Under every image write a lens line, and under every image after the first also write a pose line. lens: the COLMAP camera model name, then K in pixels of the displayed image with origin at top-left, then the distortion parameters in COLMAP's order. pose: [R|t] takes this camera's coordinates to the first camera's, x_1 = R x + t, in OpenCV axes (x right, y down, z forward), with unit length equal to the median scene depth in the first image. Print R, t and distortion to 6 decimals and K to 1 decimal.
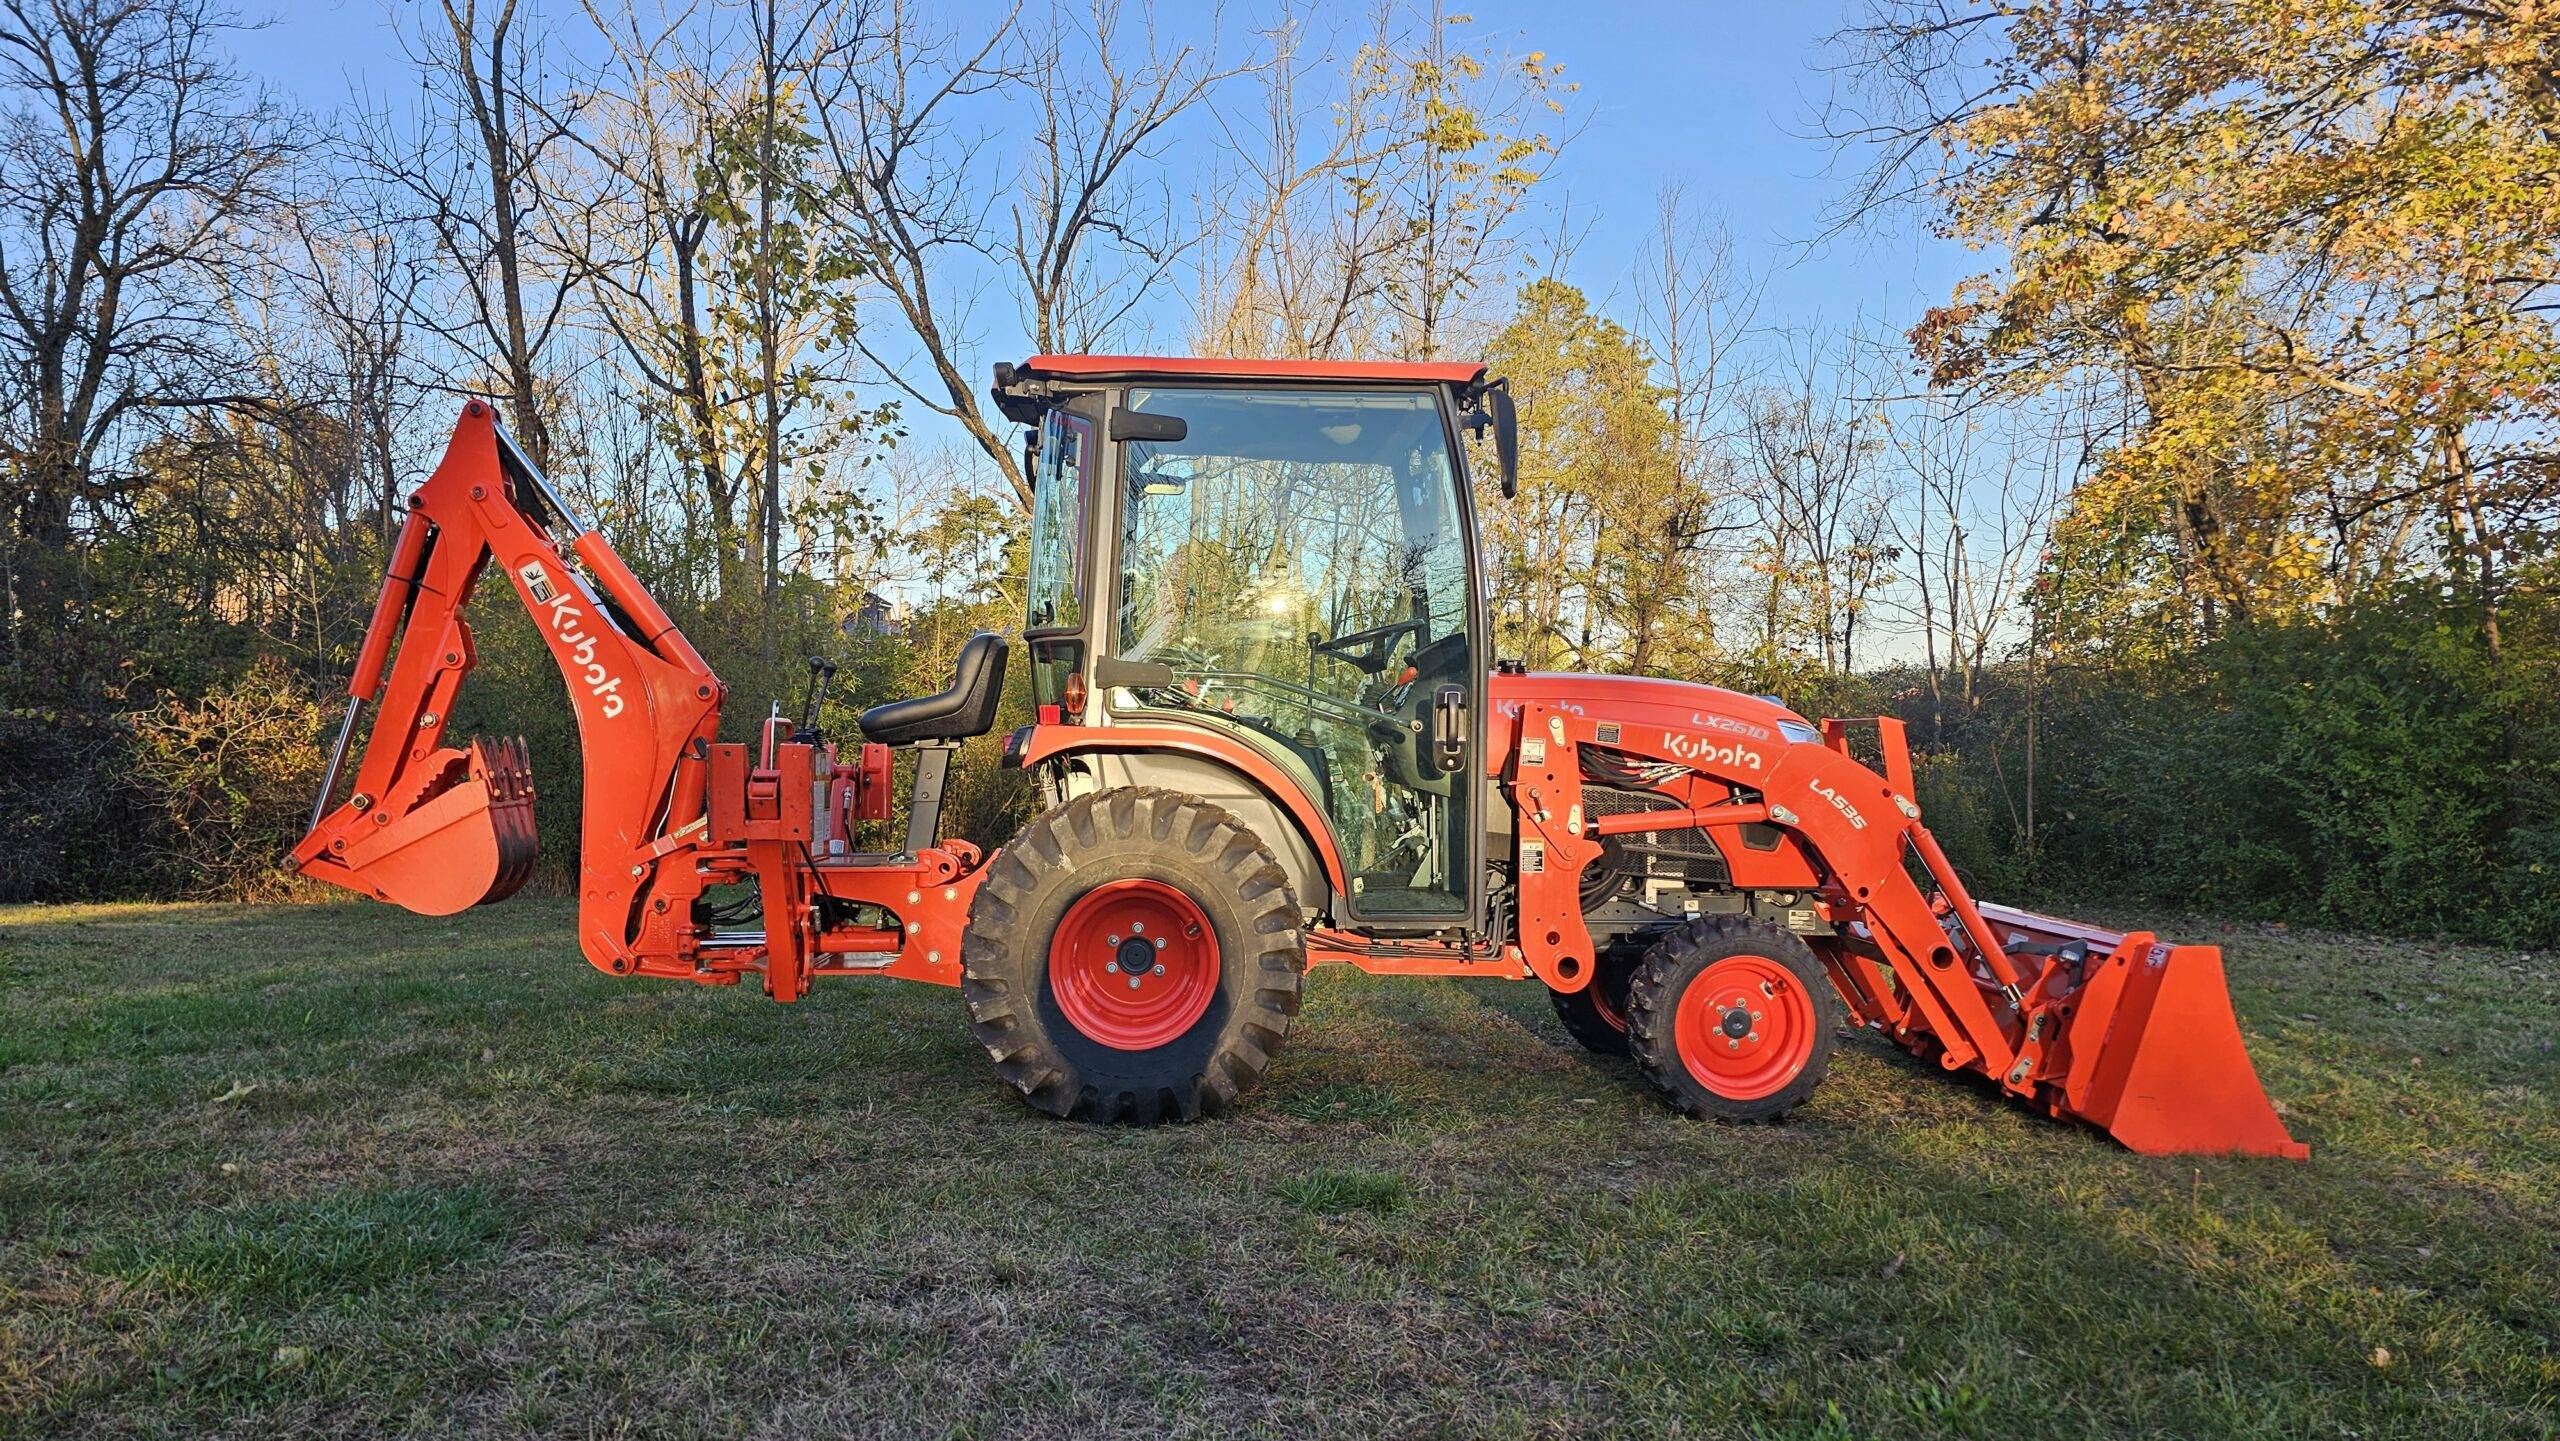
lens RADIAL K [[1703.5, 0, 1274.2], [0, 1703.5, 737.0], [0, 0, 1]] dist [0.063674, -0.056976]
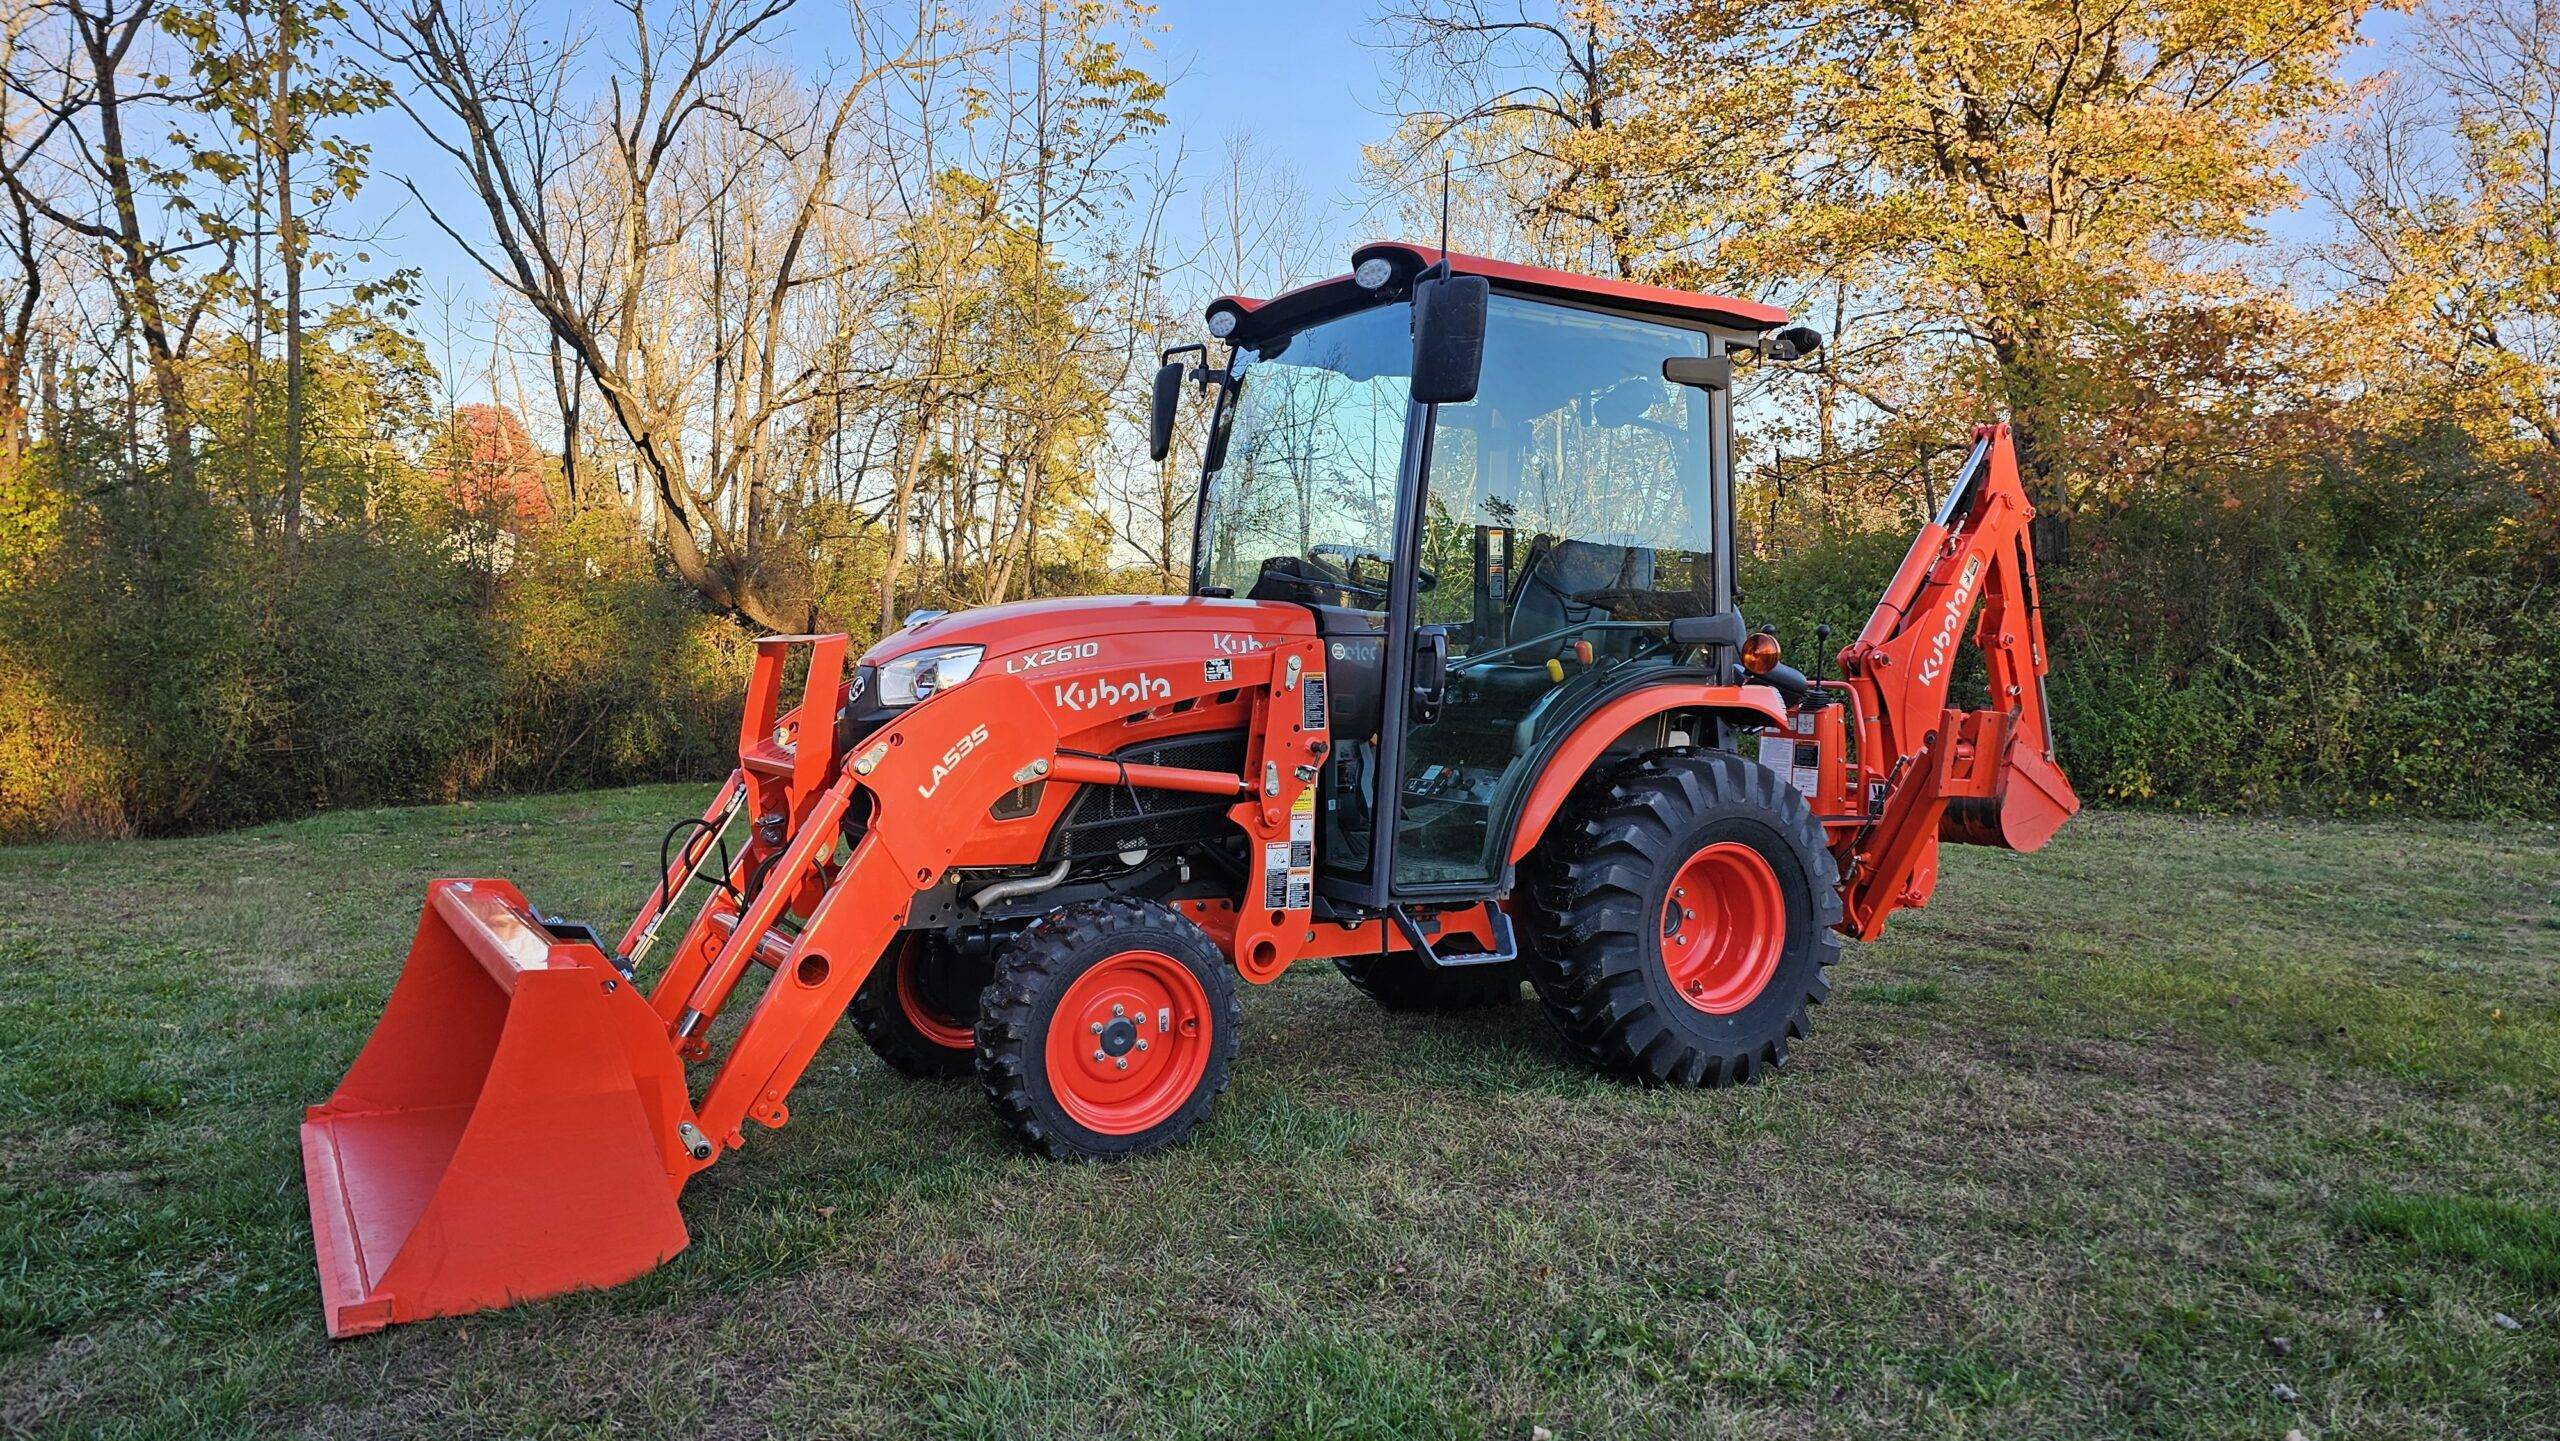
lens RADIAL K [[1703.5, 0, 1302.8], [0, 1703.5, 744.0], [0, 0, 1]] dist [0.063674, -0.056976]
pose [[0.915827, -0.026626, 0.400689, -0.194365], [-0.001361, 0.997588, 0.069400, -0.012436], [-0.401570, -0.064104, 0.913582, -0.035600]]
